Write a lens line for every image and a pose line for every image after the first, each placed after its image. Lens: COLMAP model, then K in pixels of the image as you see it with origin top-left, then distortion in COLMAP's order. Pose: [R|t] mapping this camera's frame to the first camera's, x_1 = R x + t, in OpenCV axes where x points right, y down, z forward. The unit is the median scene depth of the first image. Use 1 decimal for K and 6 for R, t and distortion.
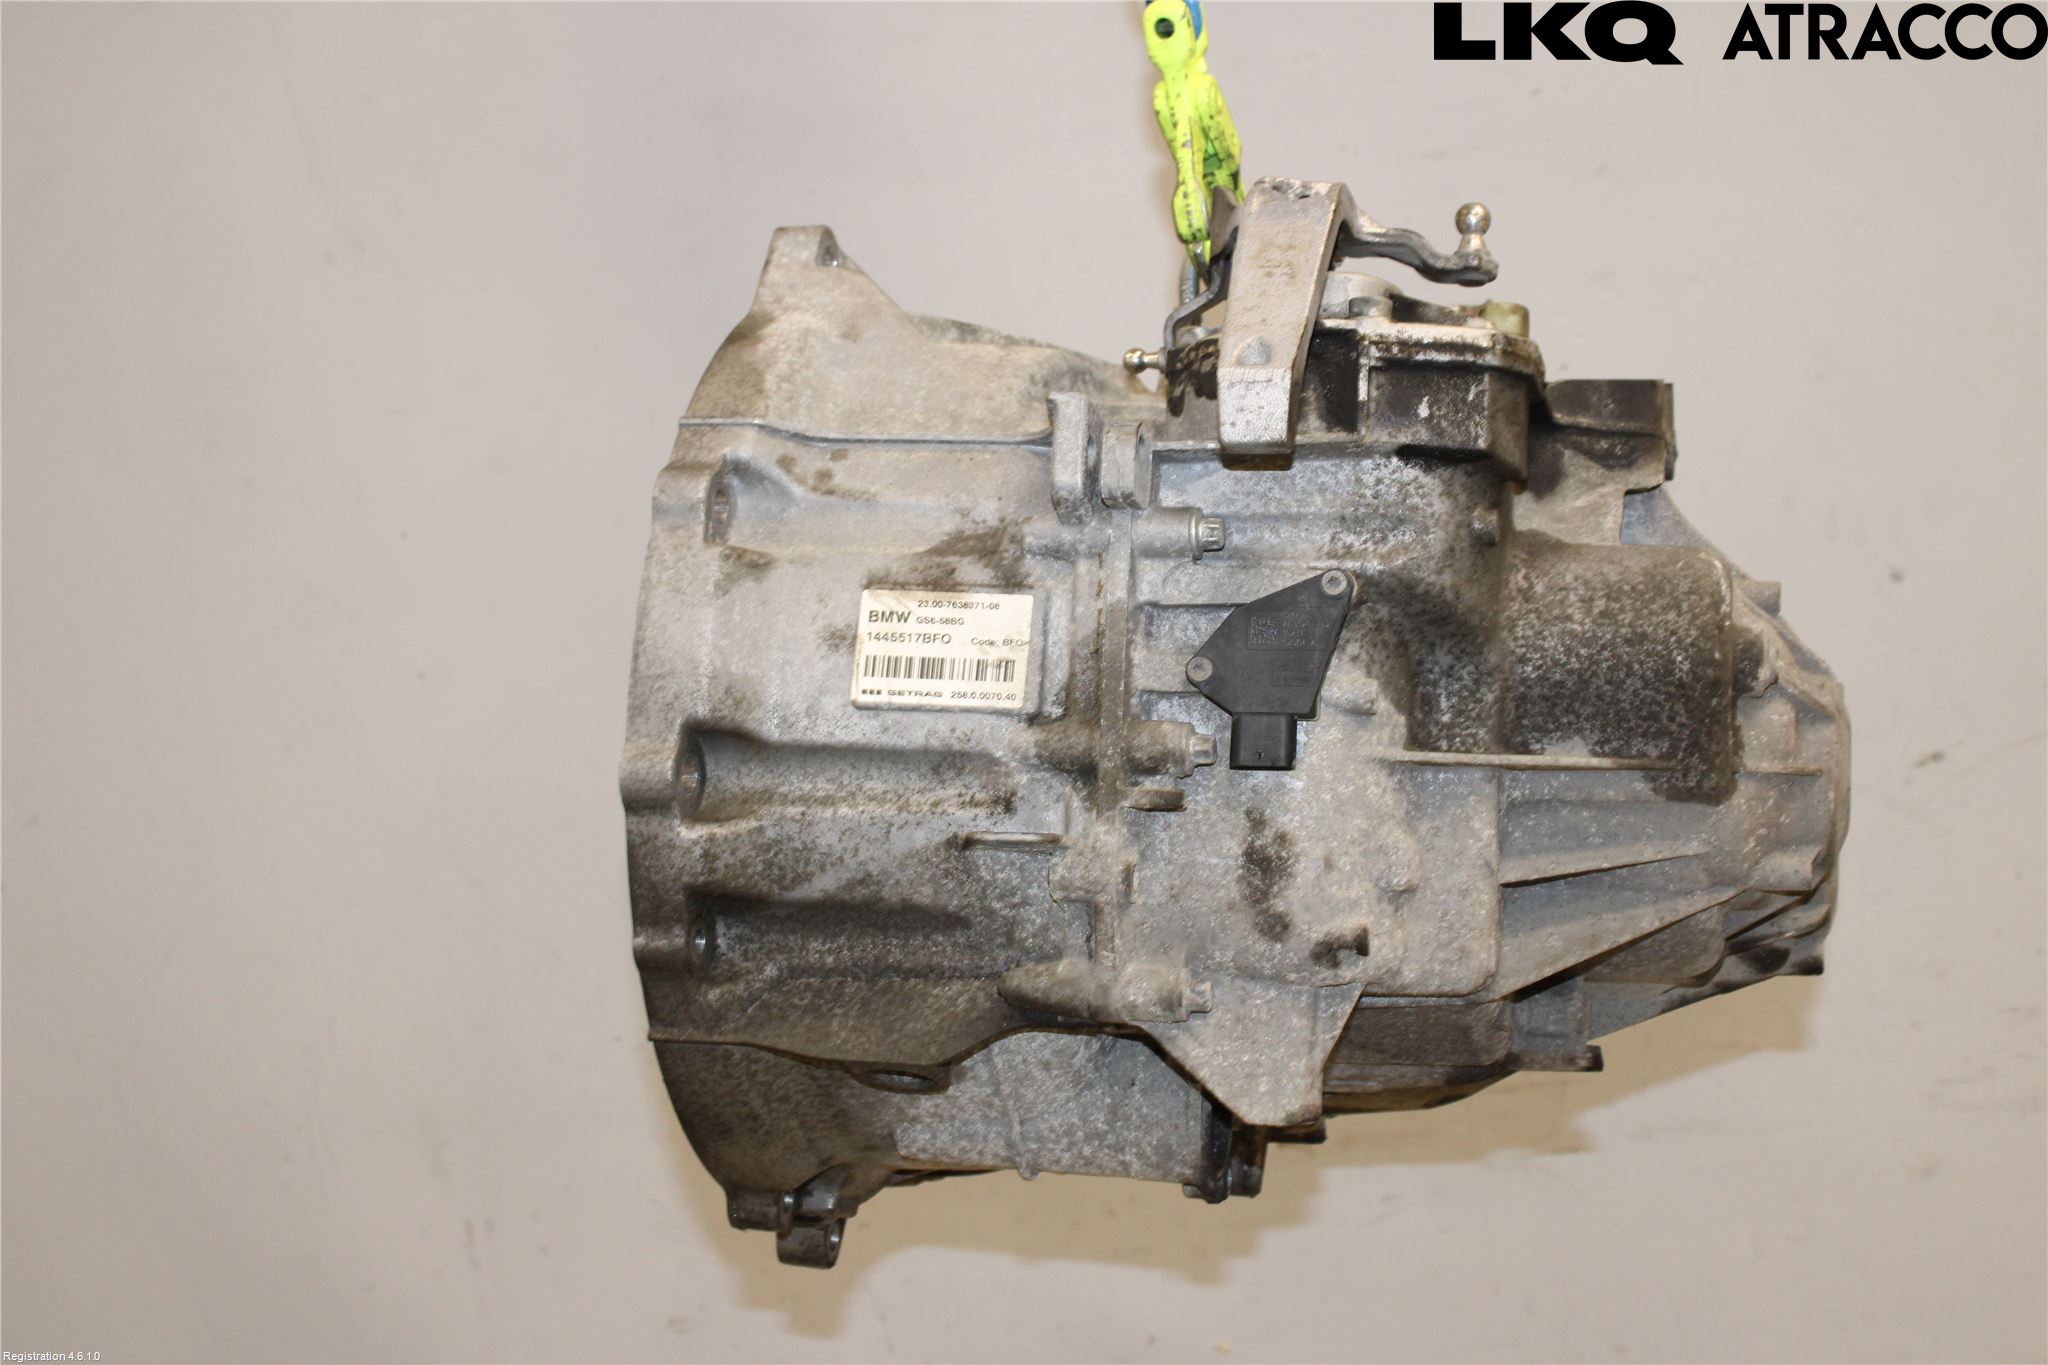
lens RADIAL K [[3057.5, 0, 1024.0], [0, 3057.5, 682.5], [0, 0, 1]] dist [-0.042585, 0.022946]
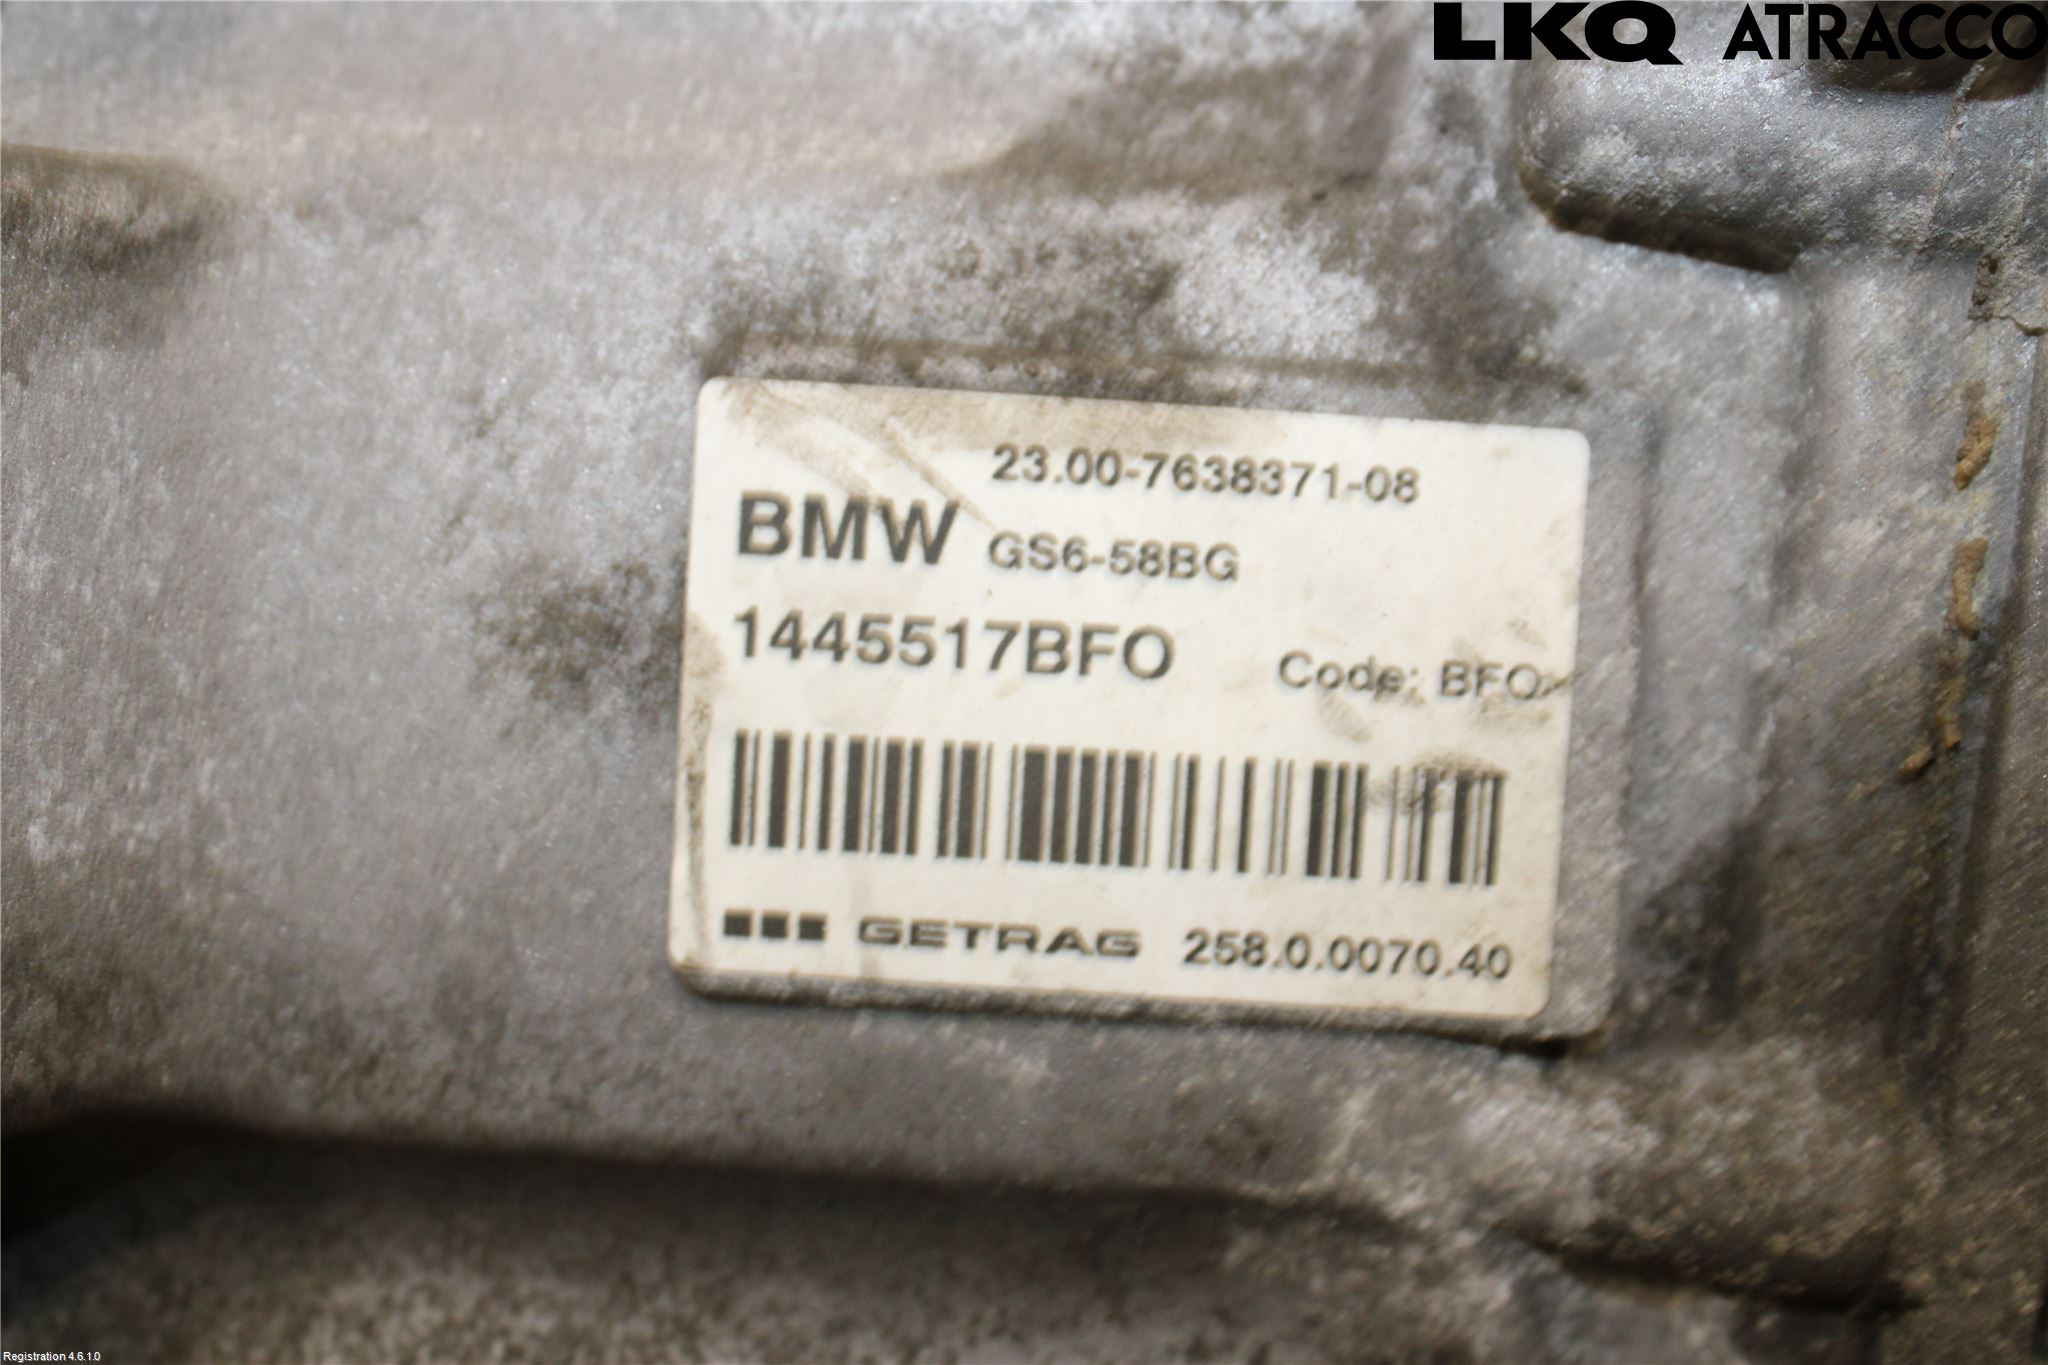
lens RADIAL K [[2505.2, 0, 1024.0], [0, 2505.2, 682.5], [0, 0, 1]] dist [-0.074190, -0.009282]
pose [[0.981961, -0.045141, 0.183617, -0.062832], [-0.020179, 0.940522, 0.339133, -0.066891], [-0.188005, -0.336721, 0.922645, 0.849848]]
